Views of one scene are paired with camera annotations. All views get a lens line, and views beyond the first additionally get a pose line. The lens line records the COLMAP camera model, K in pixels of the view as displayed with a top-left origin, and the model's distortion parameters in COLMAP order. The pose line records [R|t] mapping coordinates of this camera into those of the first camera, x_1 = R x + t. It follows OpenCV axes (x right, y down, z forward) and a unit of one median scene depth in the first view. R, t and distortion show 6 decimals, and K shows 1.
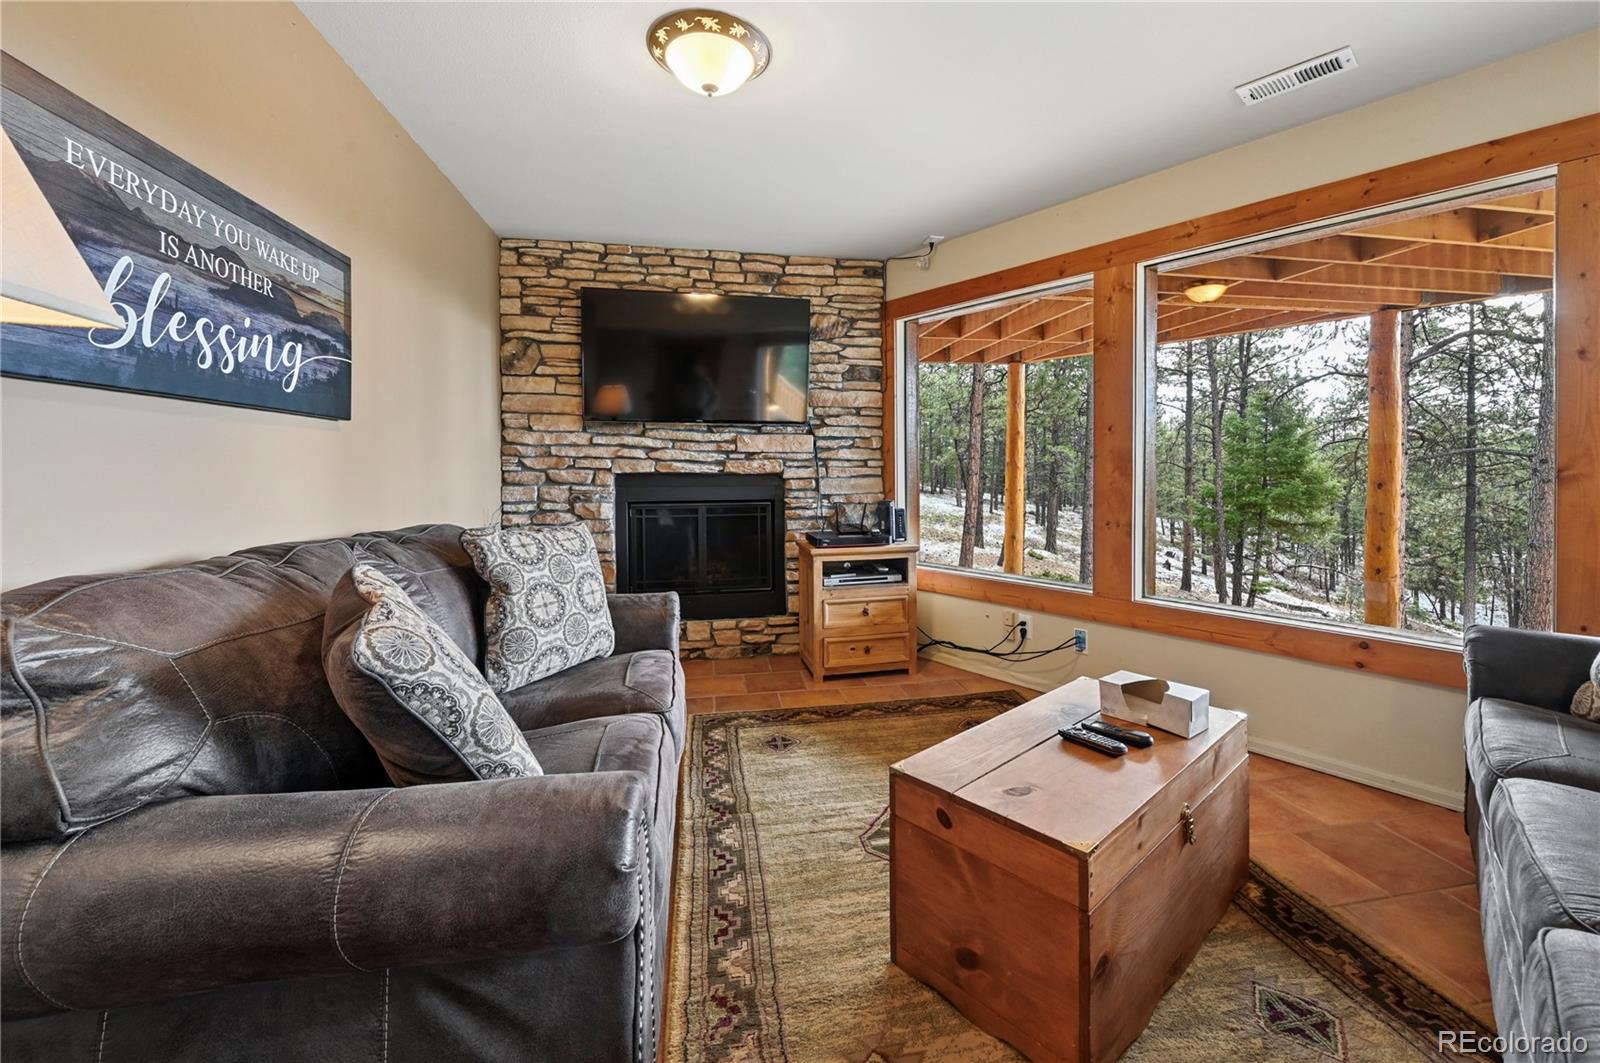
lens RADIAL K [[644.0, 0, 835.9], [0, 644.0, 475.6], [0, 0, 1]] dist [-0.001770, 0.001620]
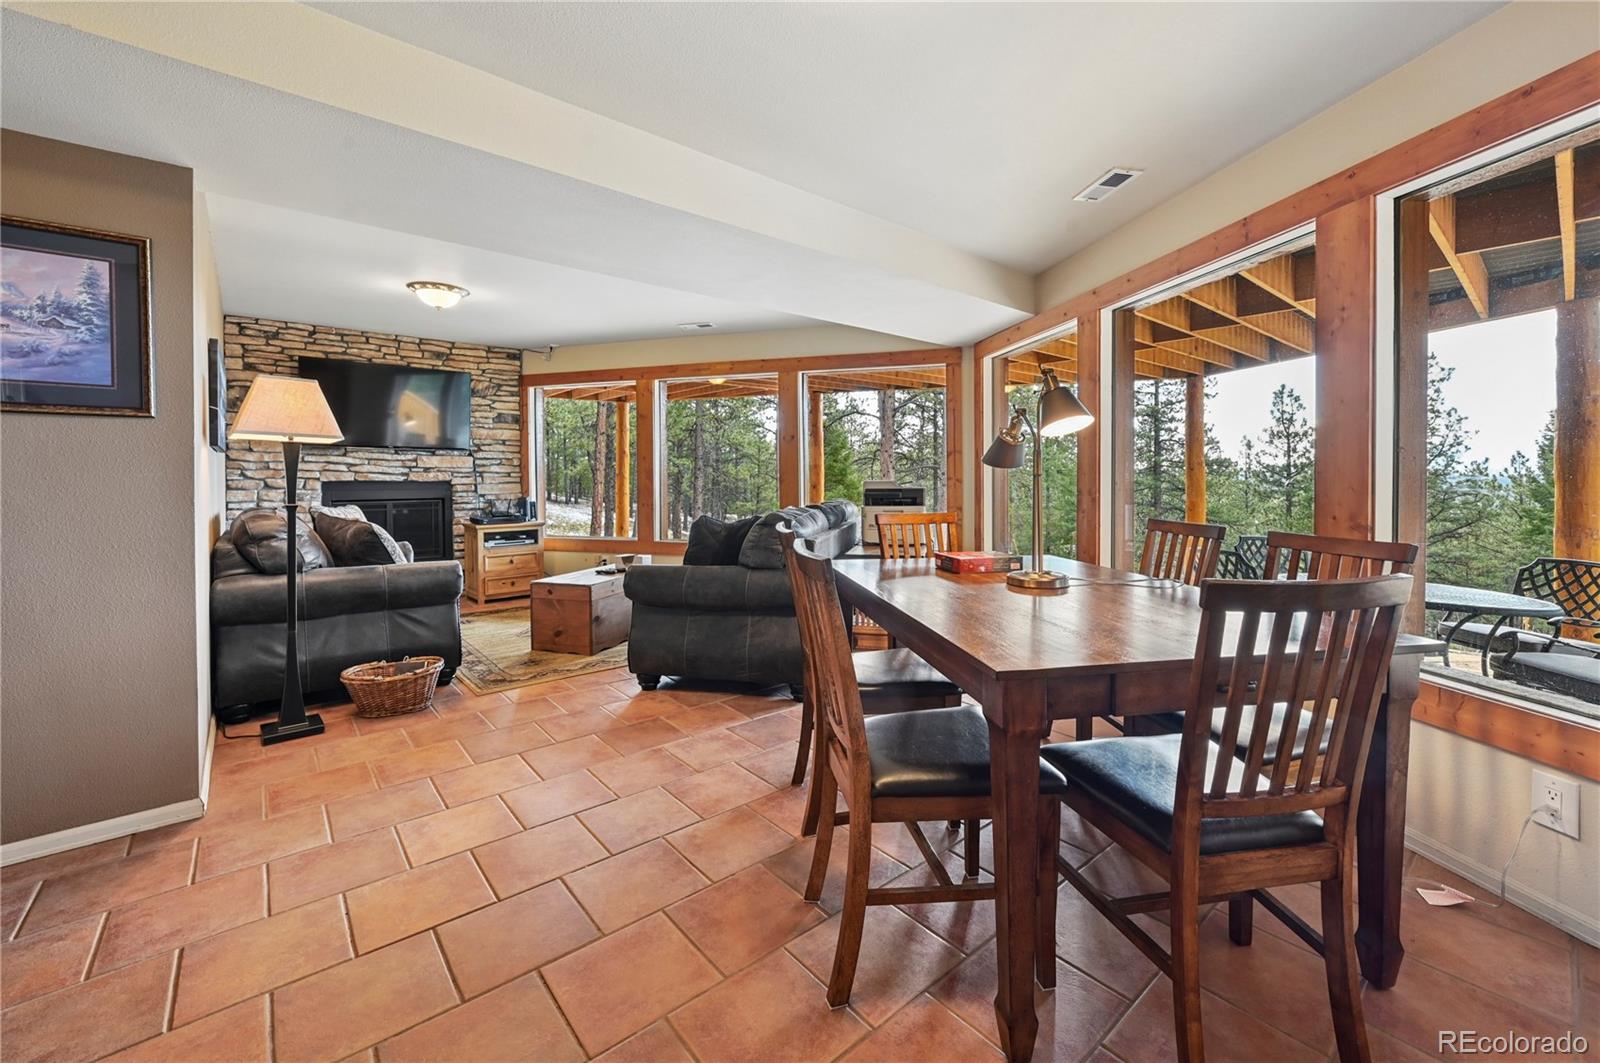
lens RADIAL K [[644.0, 0, 810.0], [0, 644.0, 490.0], [0, 0, 1]] dist [-0.001770, 0.001620]
pose [[0.873969, -0.009926, 0.485880, -0.084010], [0.006748, 0.999943, 0.008289, 0.011727], [-0.485935, -0.003965, 0.873986, -0.819058]]
